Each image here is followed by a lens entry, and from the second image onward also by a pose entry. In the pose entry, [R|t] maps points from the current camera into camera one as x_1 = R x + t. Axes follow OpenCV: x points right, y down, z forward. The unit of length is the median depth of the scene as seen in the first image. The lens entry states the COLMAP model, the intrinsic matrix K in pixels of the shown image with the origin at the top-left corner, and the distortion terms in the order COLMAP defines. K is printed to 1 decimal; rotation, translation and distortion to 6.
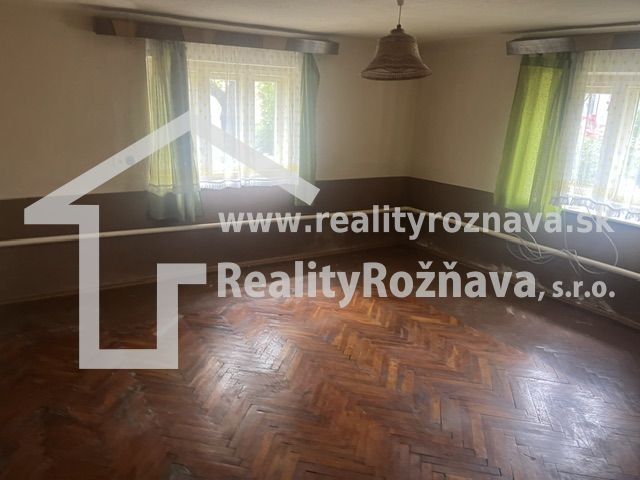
lens RADIAL K [[478.6, 0, 318.9], [0, 478.6, 234.8], [0, 0, 1]] dist [0.057140, -0.086521]
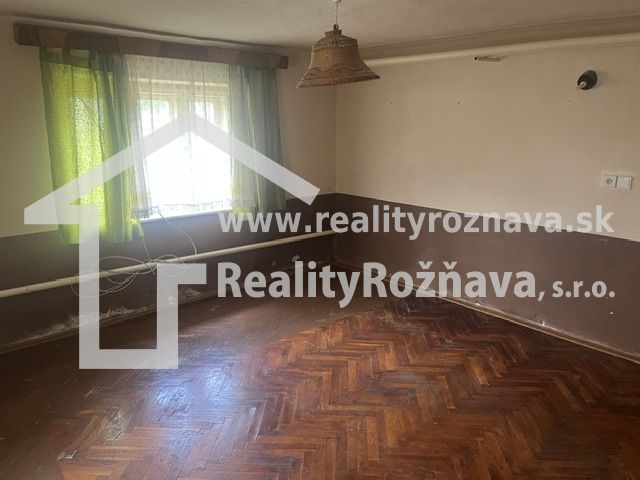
lens RADIAL K [[478.6, 0, 318.9], [0, 478.6, 234.8], [0, 0, 1]] dist [0.057140, -0.086521]
pose [[-0.151796, -0.265207, 0.952168, -0.625080], [0.246285, 0.922798, 0.296290, -0.307708], [-0.957237, 0.279480, -0.074760, 1.025644]]
